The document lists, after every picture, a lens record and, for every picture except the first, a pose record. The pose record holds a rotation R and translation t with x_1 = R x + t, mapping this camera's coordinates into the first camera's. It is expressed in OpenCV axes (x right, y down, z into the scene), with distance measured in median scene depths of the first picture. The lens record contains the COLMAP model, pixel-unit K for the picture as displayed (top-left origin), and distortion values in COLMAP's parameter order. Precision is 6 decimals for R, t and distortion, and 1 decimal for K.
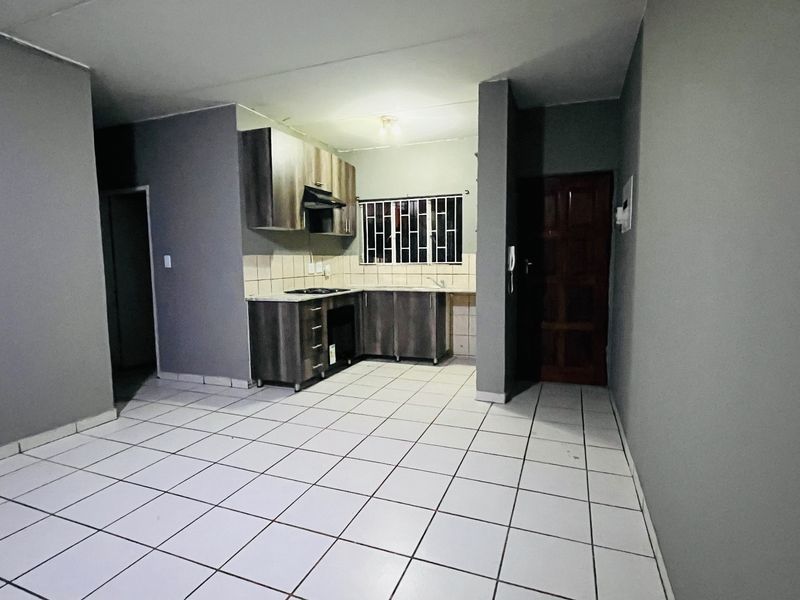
lens RADIAL K [[429.6, 0, 404.1], [0, 429.6, 299.0], [0, 0, 1]] dist [-0.011053, 0.003389]
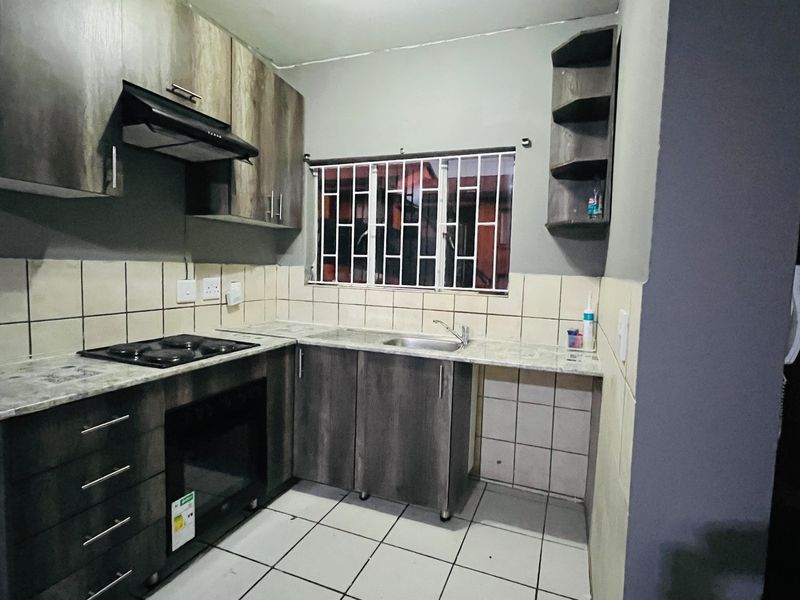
lens RADIAL K [[429.6, 0, 395.9], [0, 429.6, 299.9], [0, 0, 1]] dist [-0.011053, 0.003389]
pose [[0.998730, 0.044070, -0.024428, 0.022460], [-0.044515, 0.998847, -0.017995, -0.062263], [0.023607, 0.019059, 0.999540, 0.531980]]
